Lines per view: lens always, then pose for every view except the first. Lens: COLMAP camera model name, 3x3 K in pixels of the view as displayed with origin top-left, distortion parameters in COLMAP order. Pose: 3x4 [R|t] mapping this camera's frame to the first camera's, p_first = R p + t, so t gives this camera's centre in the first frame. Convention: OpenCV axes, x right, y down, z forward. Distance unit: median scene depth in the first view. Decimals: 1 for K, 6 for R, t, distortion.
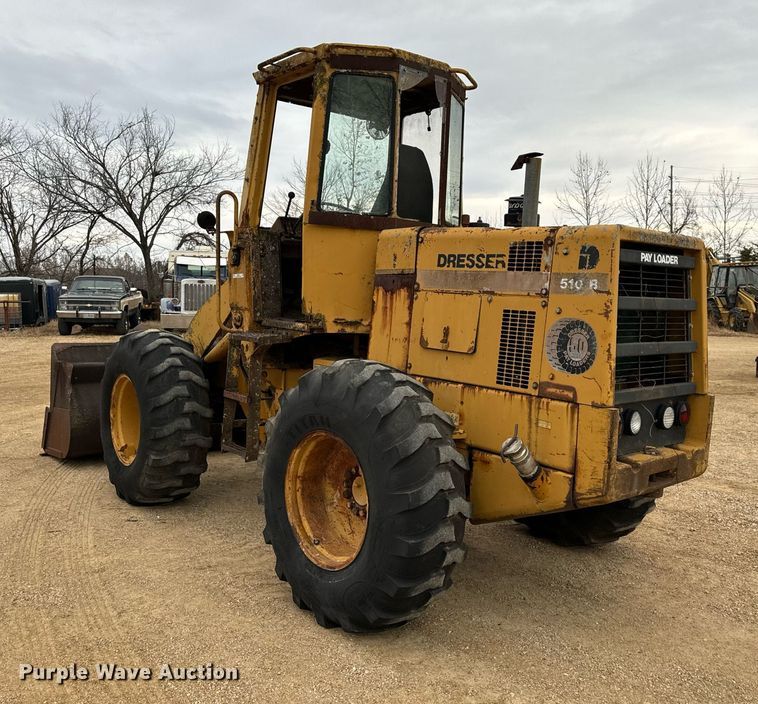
lens RADIAL K [[748.1, 0, 434.8], [0, 748.1, 349.2], [0, 0, 1]] dist [0.171084, -0.372985]
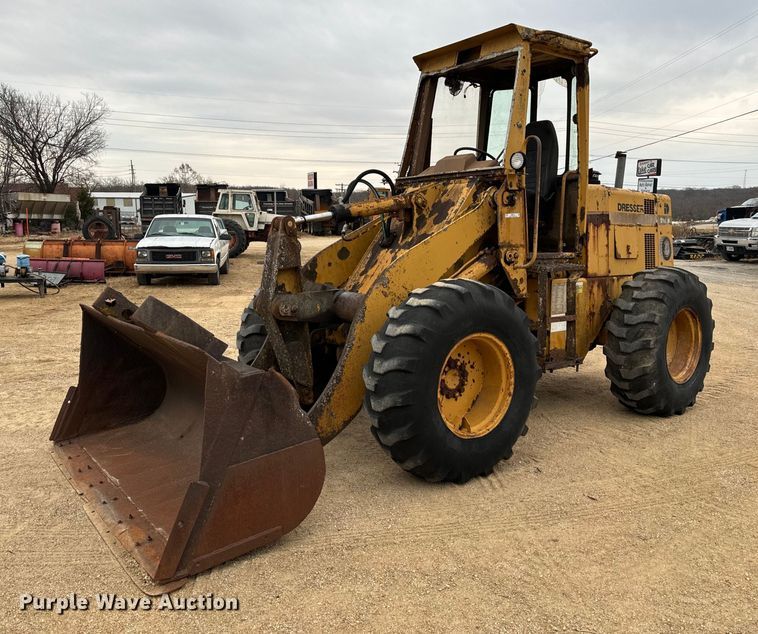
lens RADIAL K [[631.3, 0, 364.3], [0, 631.3, 297.3], [0, 0, 1]] dist [0.149430, -0.267454]
pose [[0.083938, -0.136985, 0.987010, -1.221018], [0.073090, 0.988684, 0.131002, -0.119618], [-0.993787, 0.061145, 0.093000, 1.168164]]
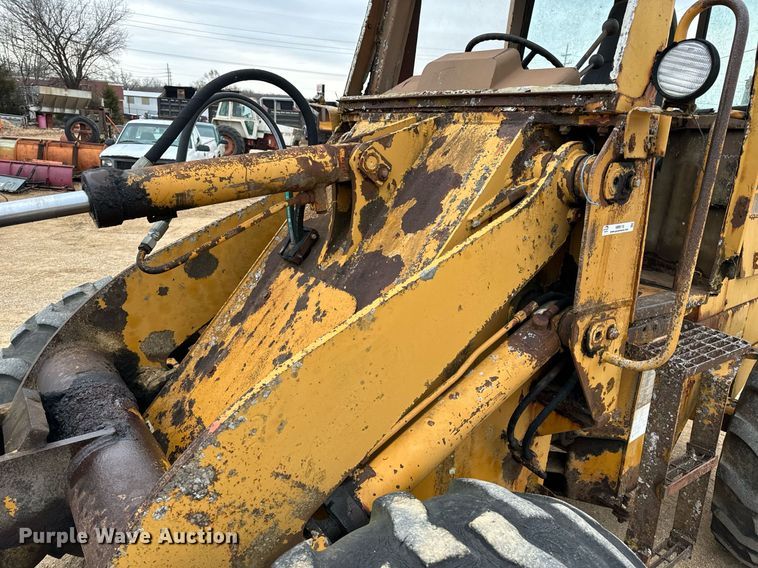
lens RADIAL K [[535.4, 0, 377.1], [0, 535.4, 280.4], [0, 0, 1]] dist [0.048958, -0.059756]
pose [[0.069676, -0.277819, 0.958103, -0.557087], [0.010473, 0.960588, 0.277777, -0.154213], [-0.997515, -0.009321, 0.069839, 1.139069]]
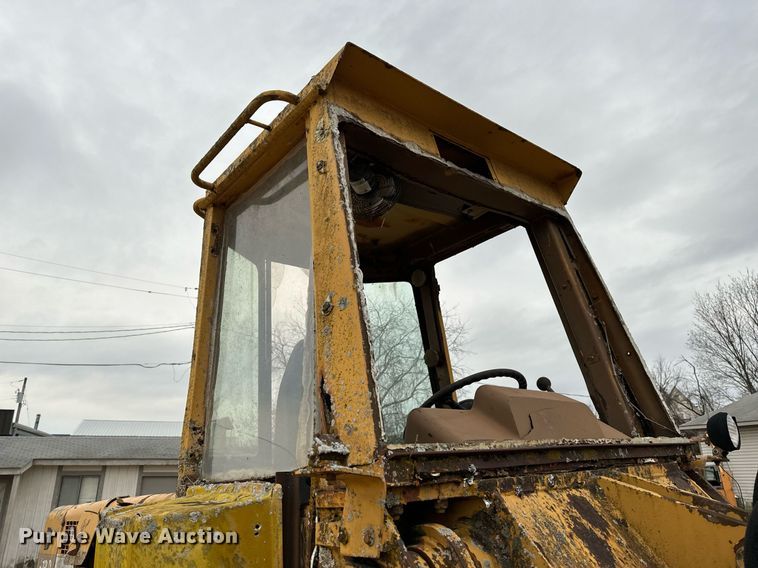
lens RADIAL K [[535.4, 0, 377.1], [0, 535.4, 280.4], [0, 0, 1]] dist [0.048958, -0.059756]
pose [[-0.999504, 0.031503, -0.000269, -0.077319], [0.030430, 0.963183, -0.267120, -0.182473], [-0.008156, -0.266996, -0.963663, 1.398343]]
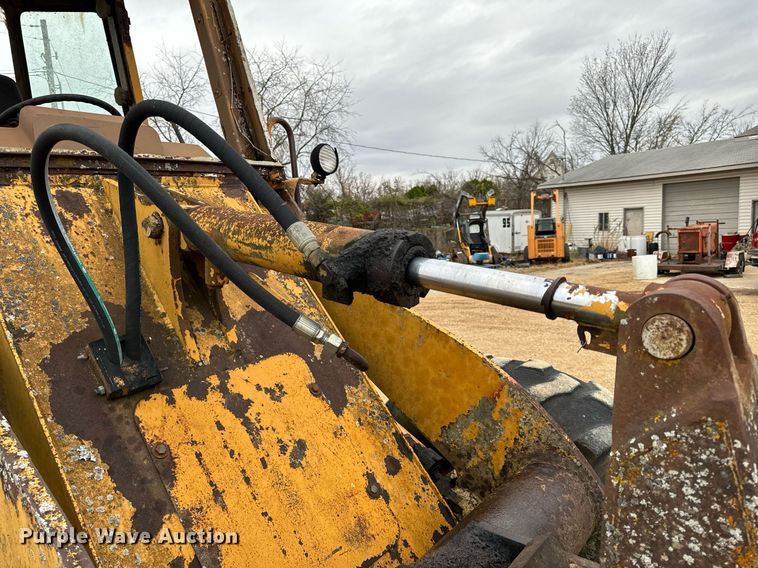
lens RADIAL K [[535.4, 0, 377.1], [0, 535.4, 280.4], [0, 0, 1]] dist [0.048958, -0.059756]
pose [[-0.984618, 0.062649, -0.163101, -0.270366], [0.035133, 0.985429, 0.166419, -0.148619], [0.171150, 0.158129, -0.972472, 1.467169]]
